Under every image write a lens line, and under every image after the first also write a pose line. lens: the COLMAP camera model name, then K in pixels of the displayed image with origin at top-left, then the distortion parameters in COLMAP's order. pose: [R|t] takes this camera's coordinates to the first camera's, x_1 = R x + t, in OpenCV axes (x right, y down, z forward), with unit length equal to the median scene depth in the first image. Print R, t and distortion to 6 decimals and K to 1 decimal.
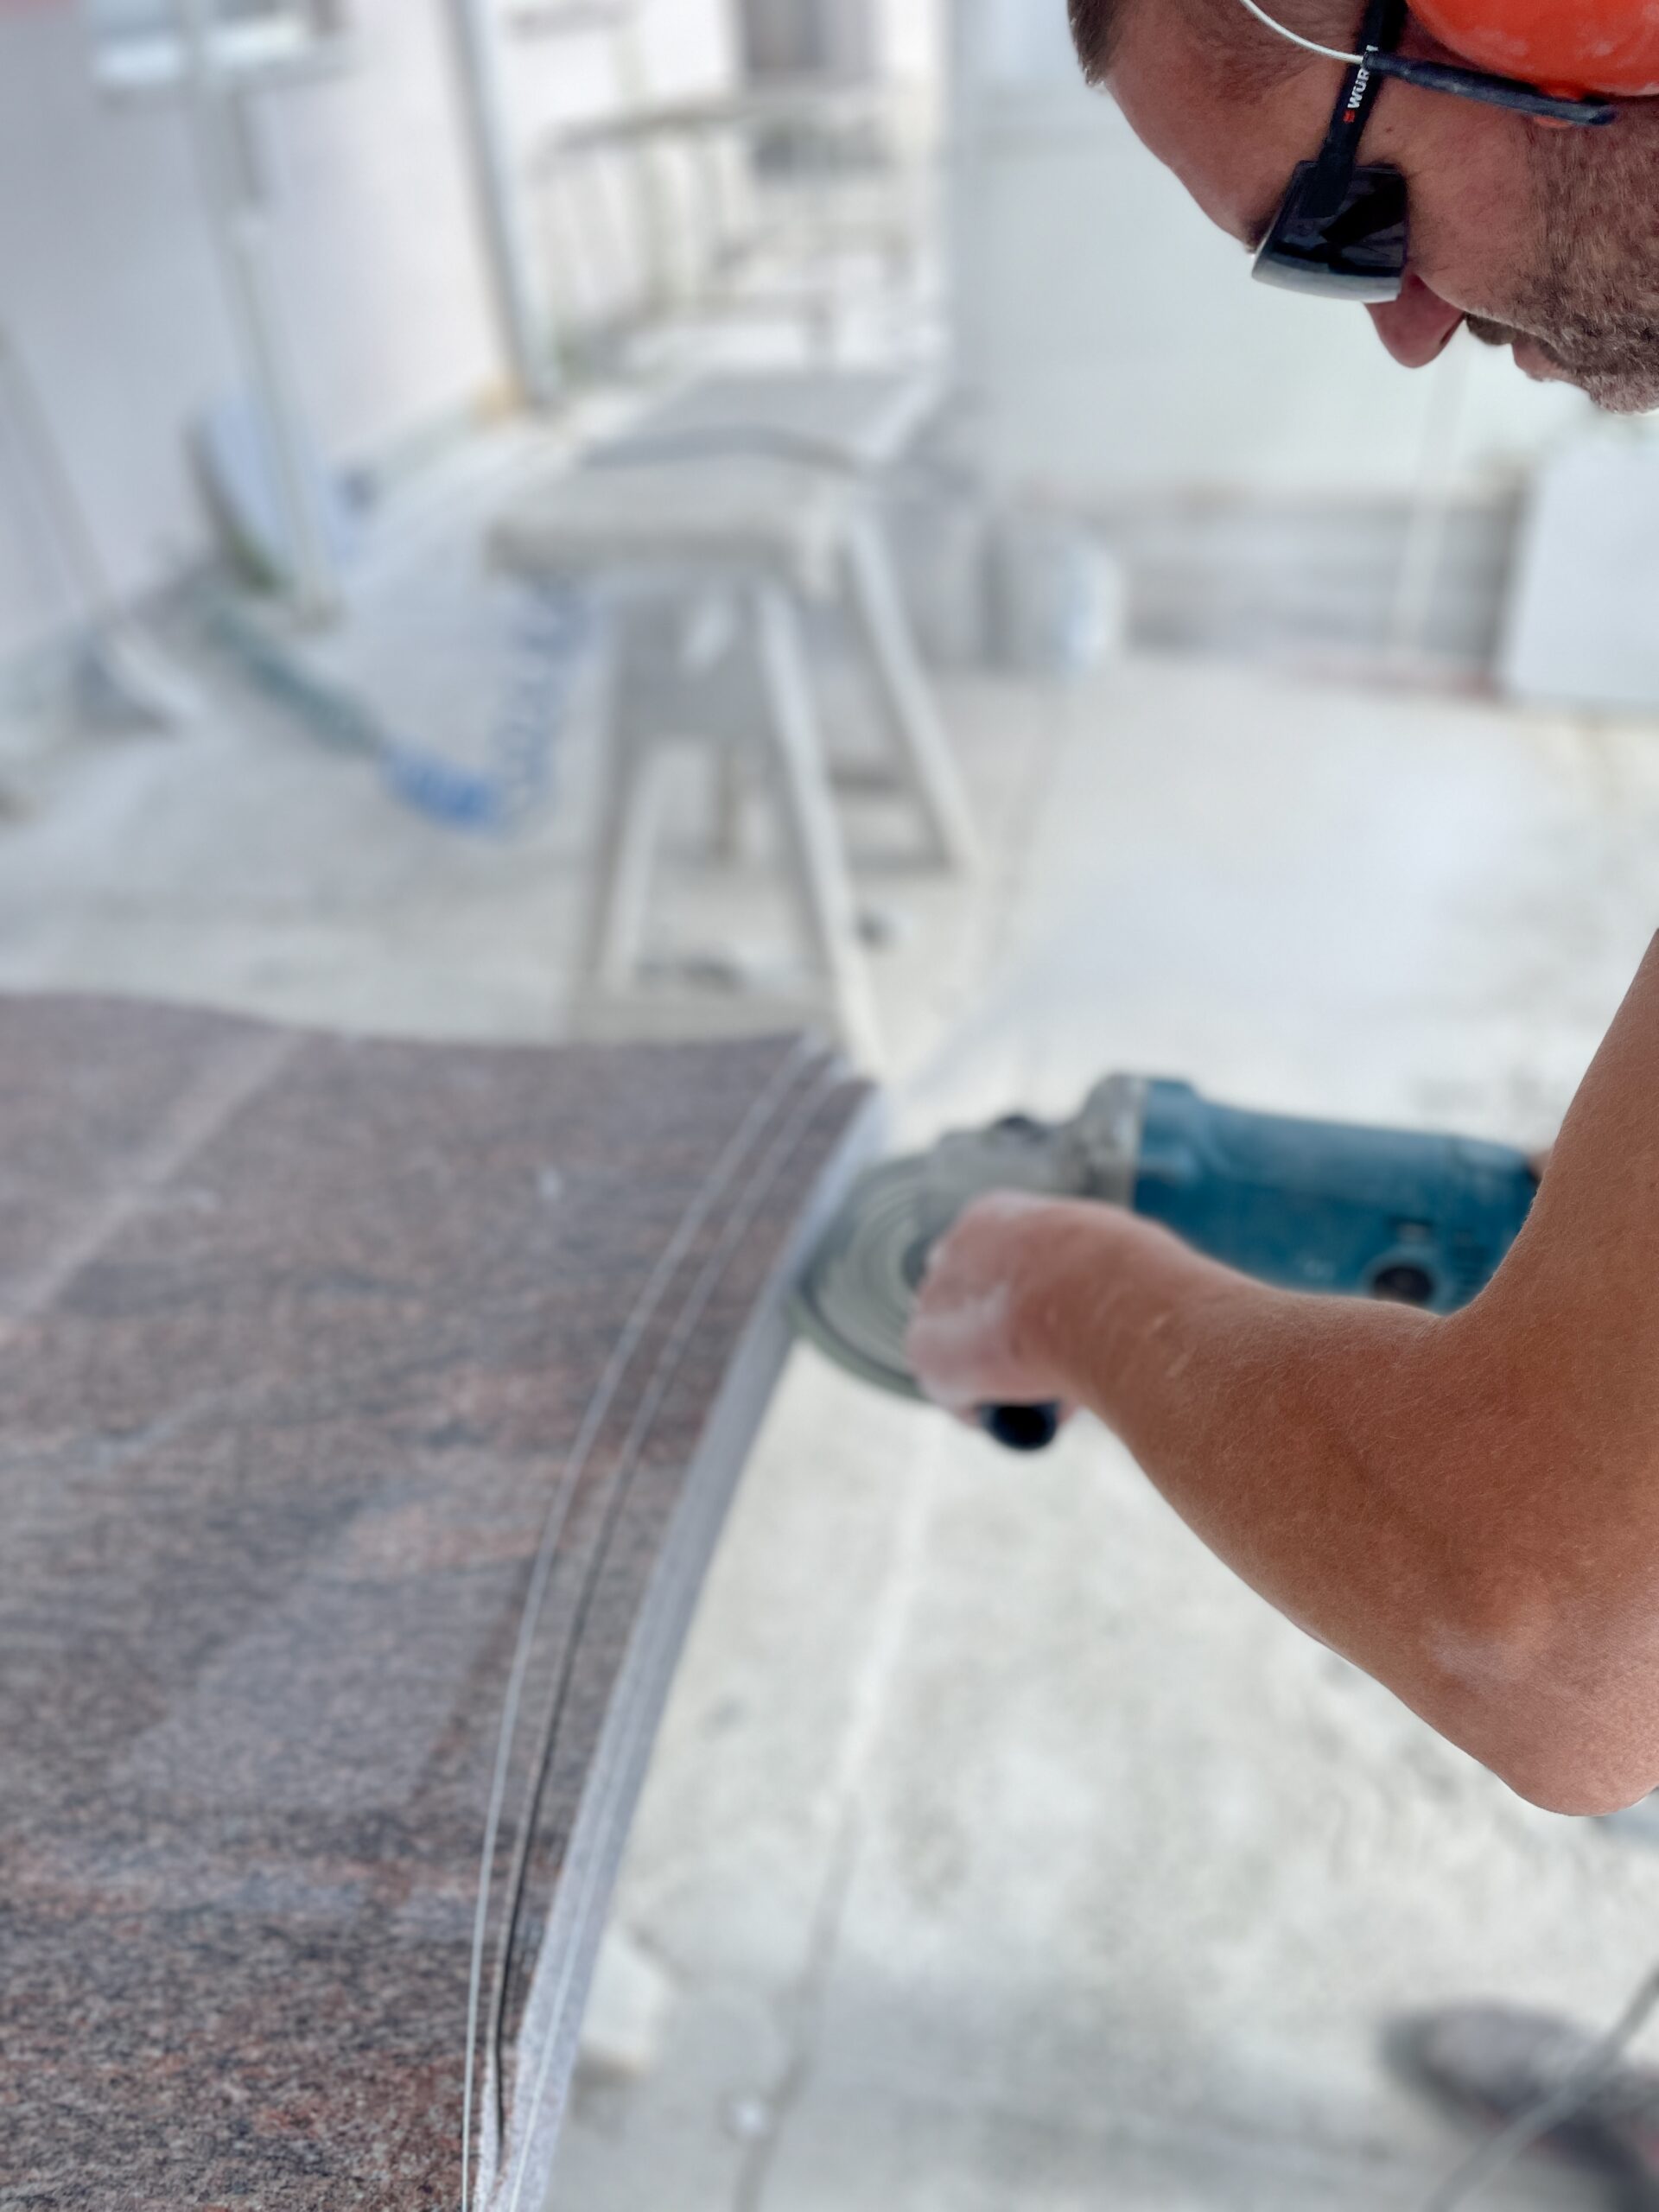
lens RADIAL K [[1703.1, 0, 829.4], [0, 1703.1, 1114.7], [0, 0, 1]] dist [0.054164, -0.014002]
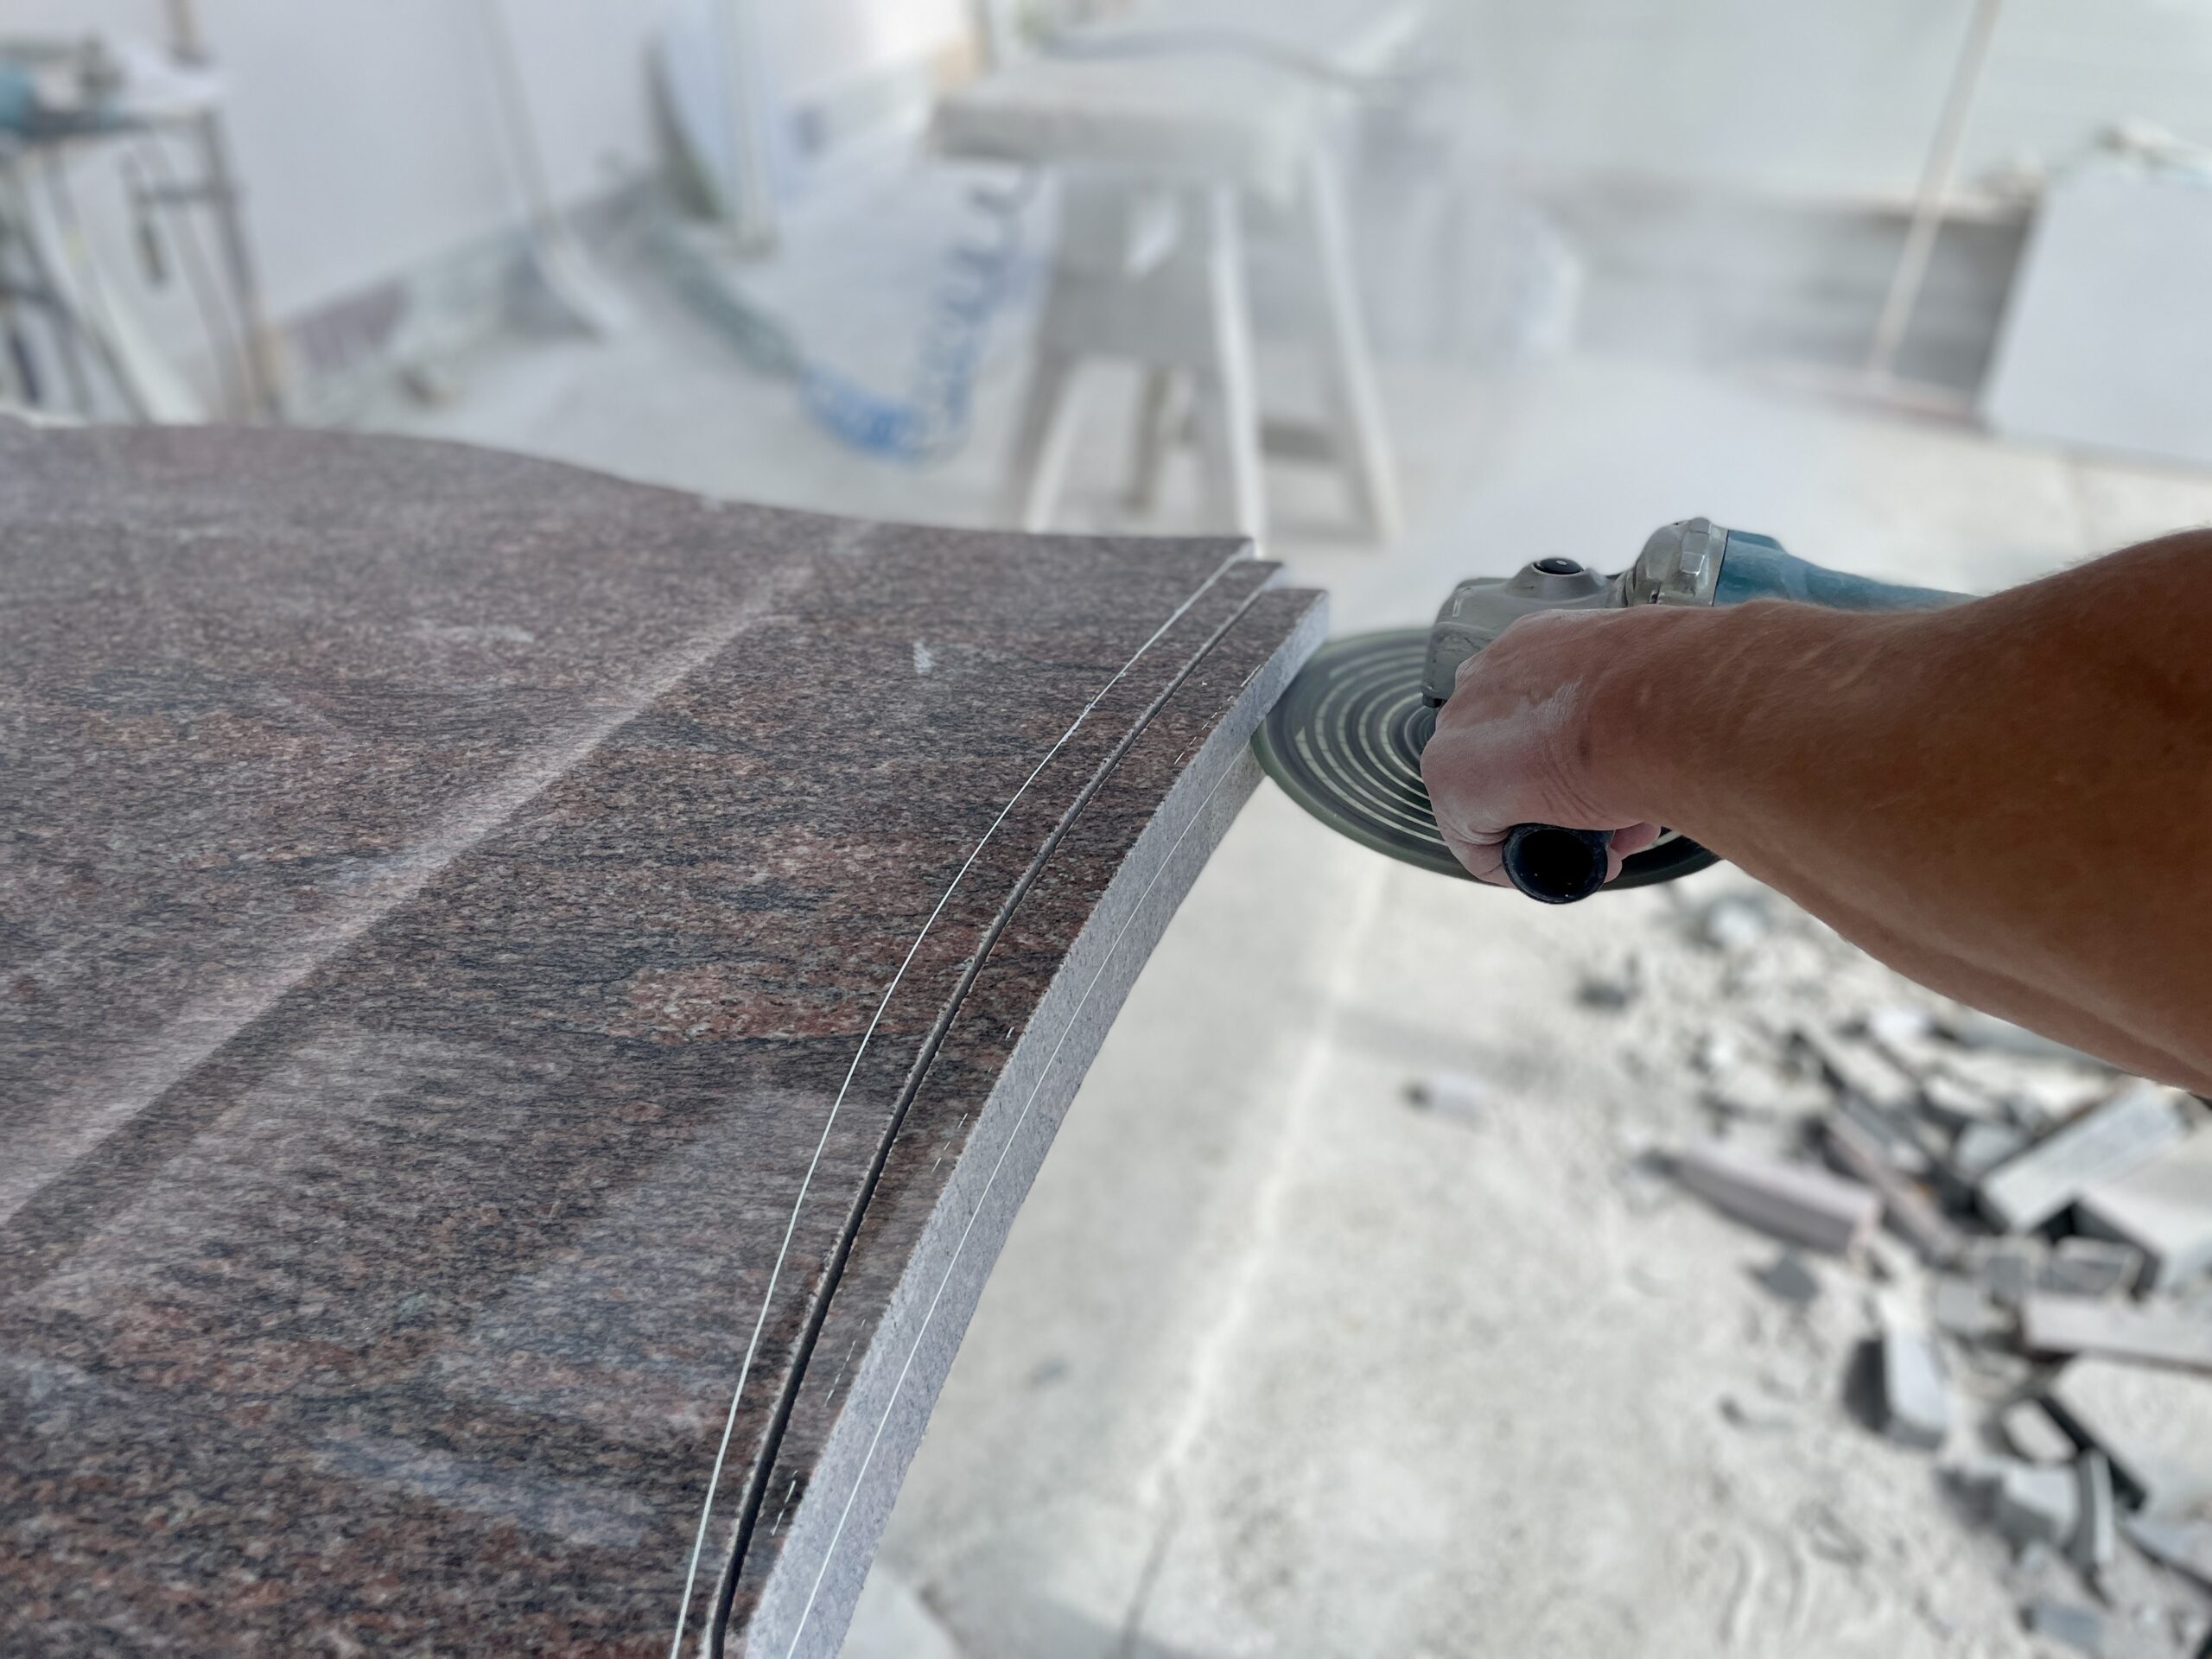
lens RADIAL K [[1703.1, 0, 1106.1], [0, 1703.1, 821.0], [0, 0, 1]] dist [0.054164, -0.014002]
pose [[0.992184, 0.110548, -0.057879, -0.031359], [-0.110795, 0.993843, -0.001054, 0.181332], [0.057406, 0.007458, 0.998323, 0.288342]]
